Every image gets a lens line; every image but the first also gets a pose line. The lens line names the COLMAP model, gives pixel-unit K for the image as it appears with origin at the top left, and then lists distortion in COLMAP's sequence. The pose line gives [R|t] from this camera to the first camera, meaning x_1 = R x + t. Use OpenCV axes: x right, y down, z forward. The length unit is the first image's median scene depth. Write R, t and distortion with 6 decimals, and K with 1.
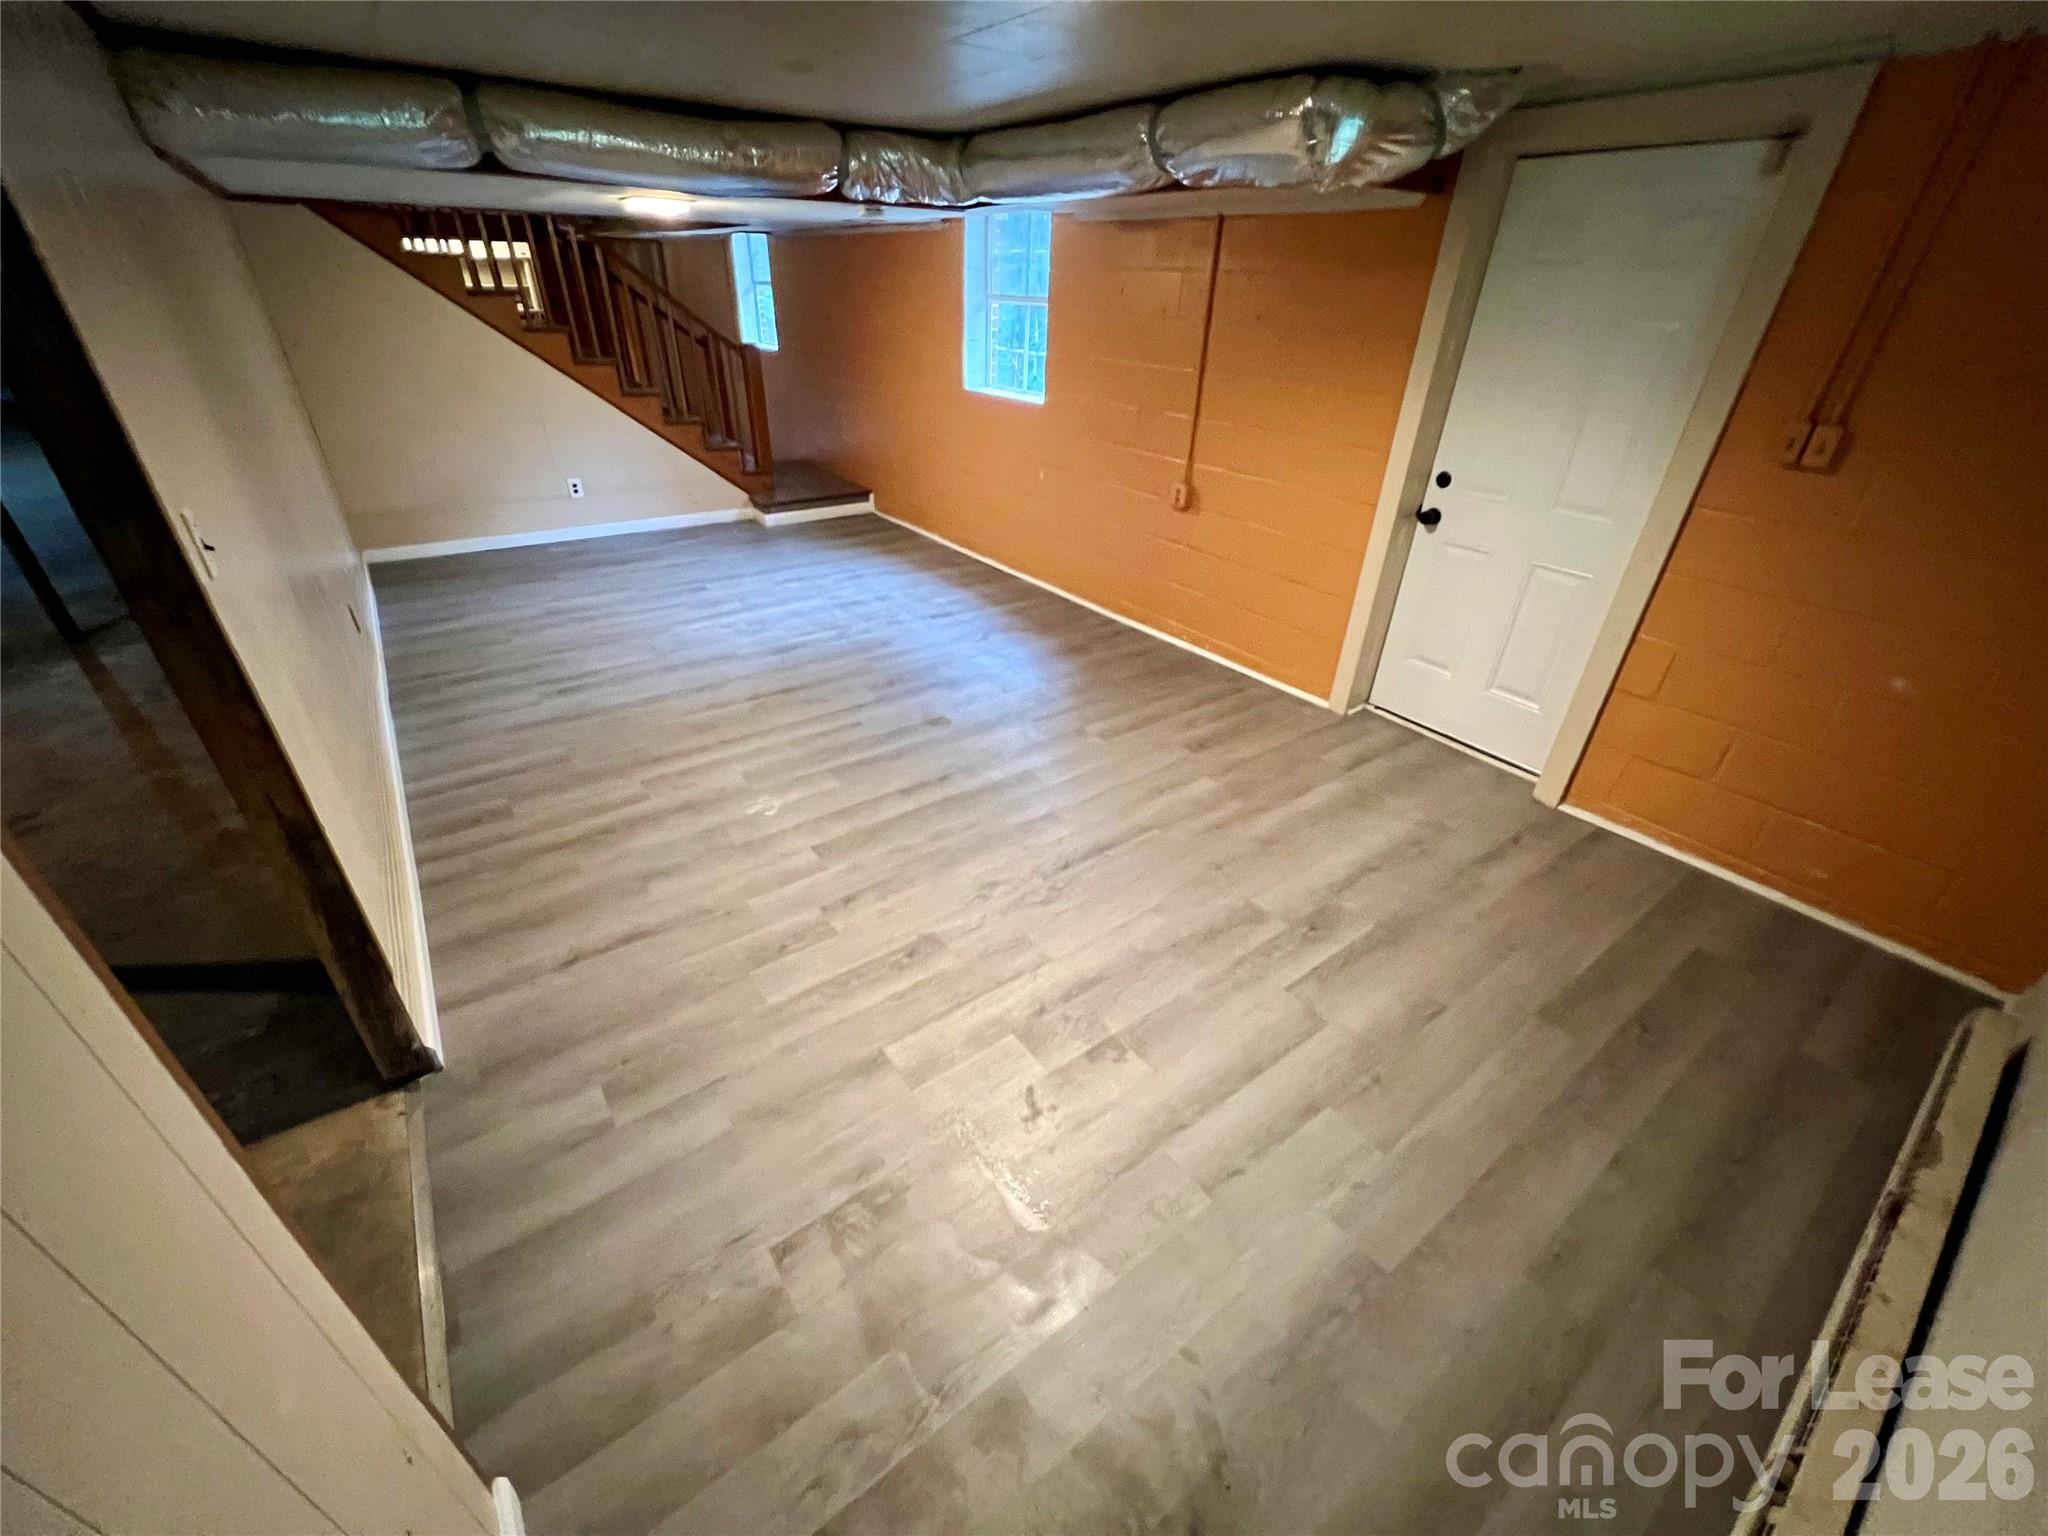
lens RADIAL K [[820.3, 0, 1024.4], [0, 820.3, 769.9], [0, 0, 1]] dist [-0.000741, -0.000013]
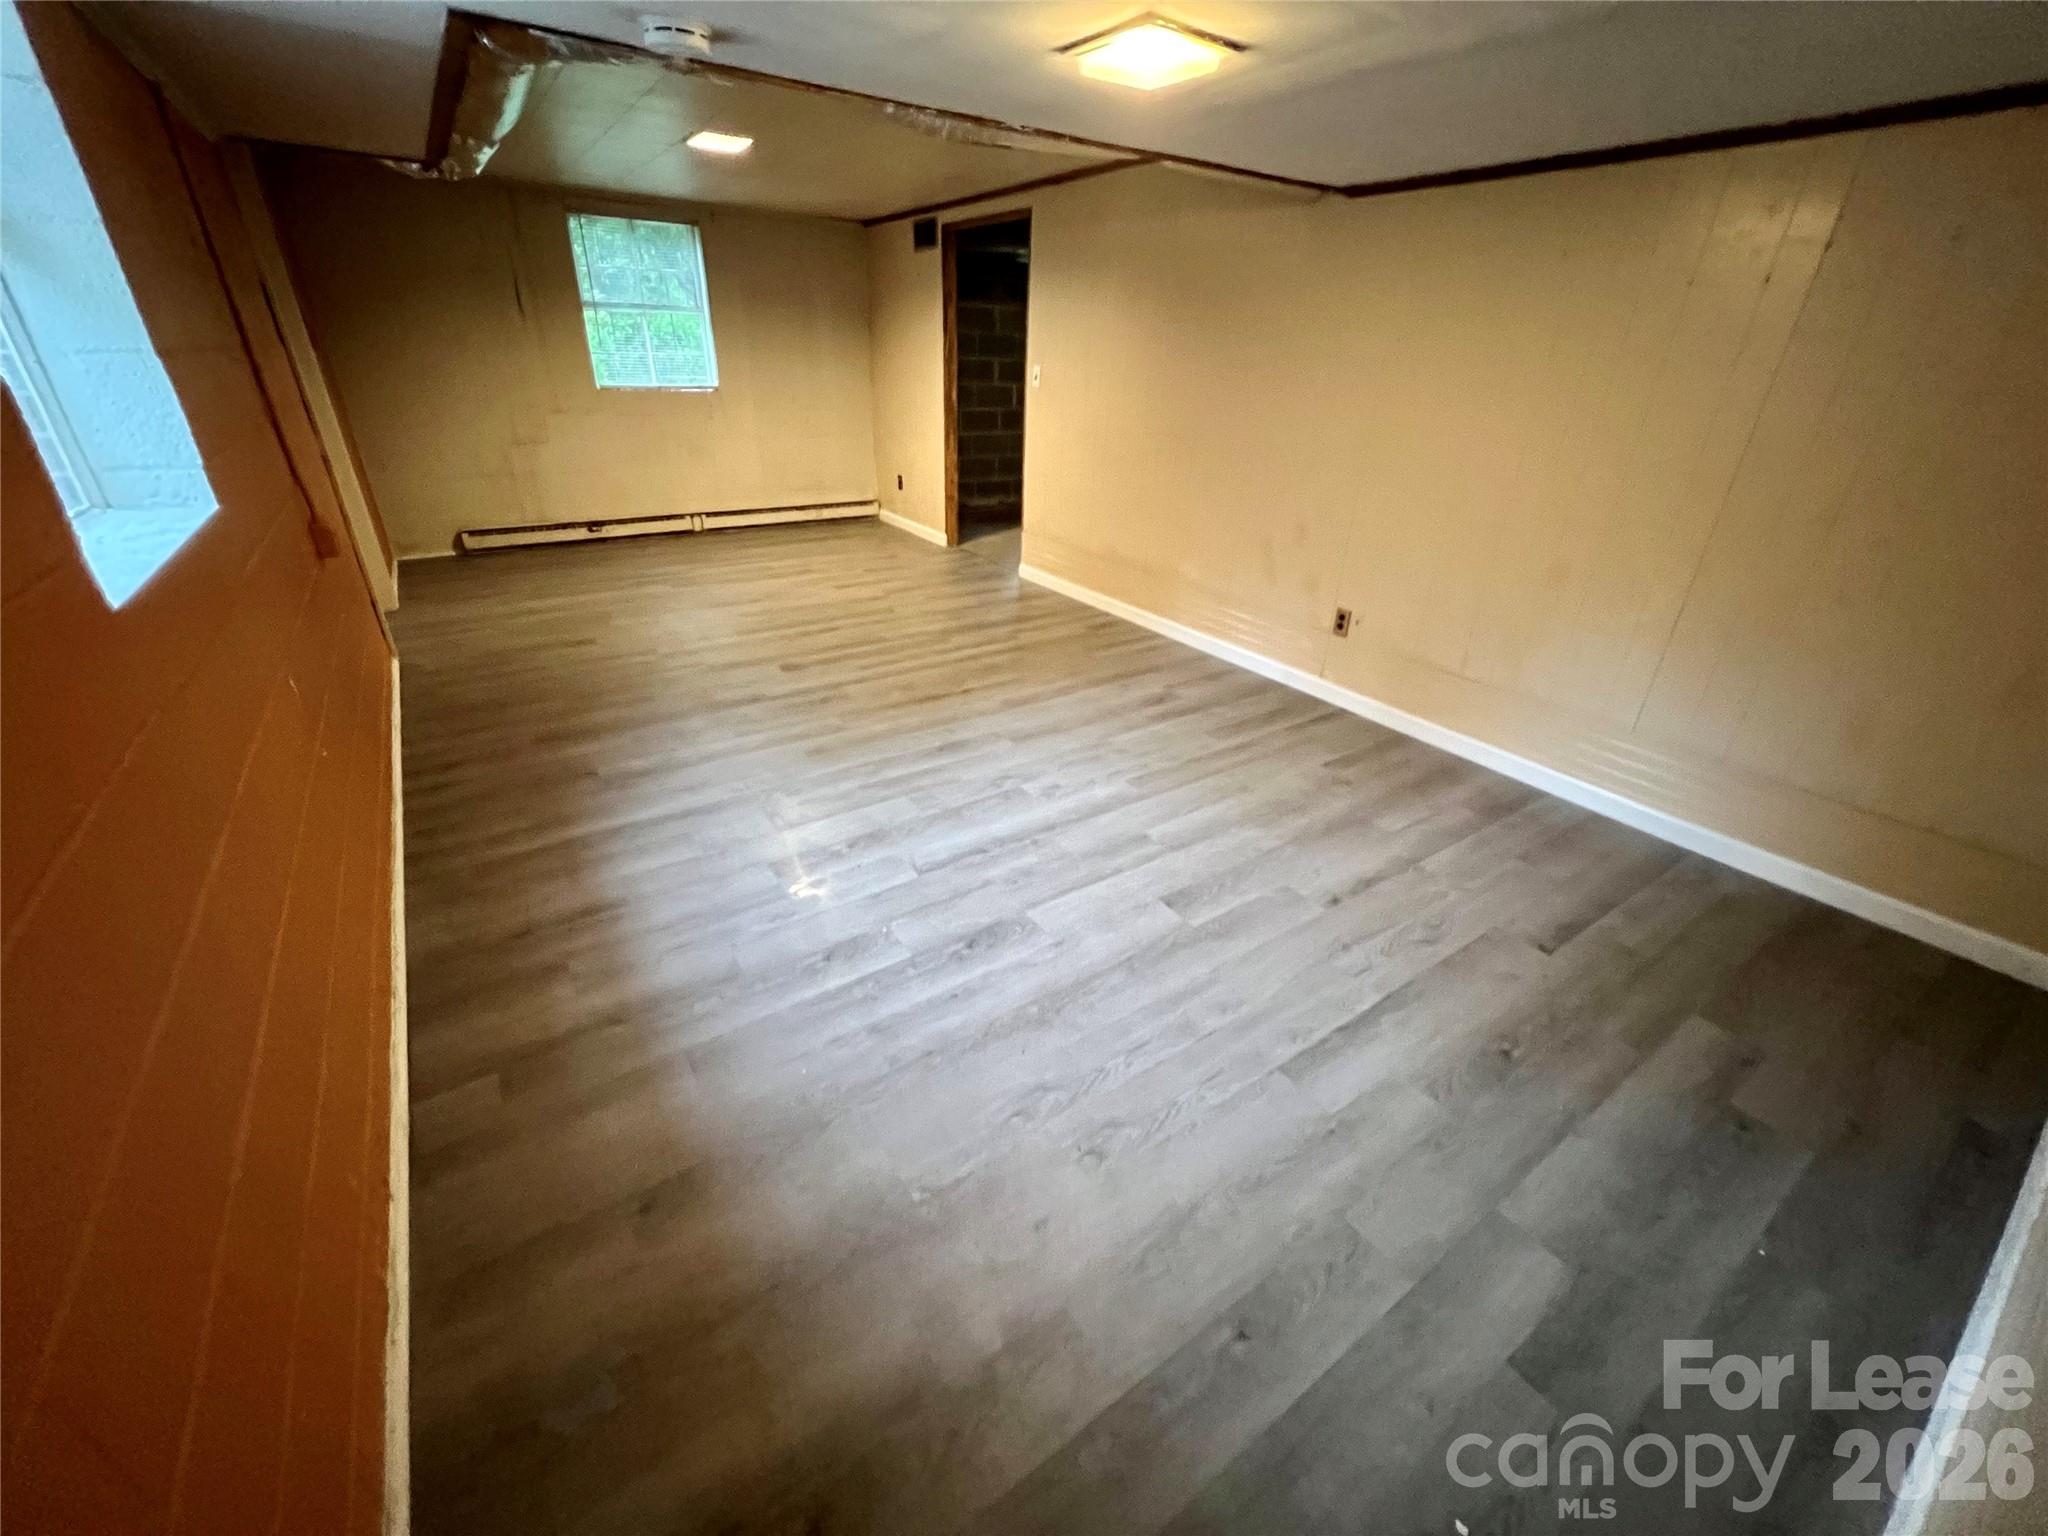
lens RADIAL K [[820.3, 0, 1022.6], [0, 820.3, 767.5], [0, 0, 1]] dist [-0.000741, -0.000013]
pose [[-0.997946, -0.063505, 0.008407, -0.387696], [-0.026778, 0.532776, 0.845833, -0.823662], [-0.058193, 0.843870, -0.533382, 1.504966]]
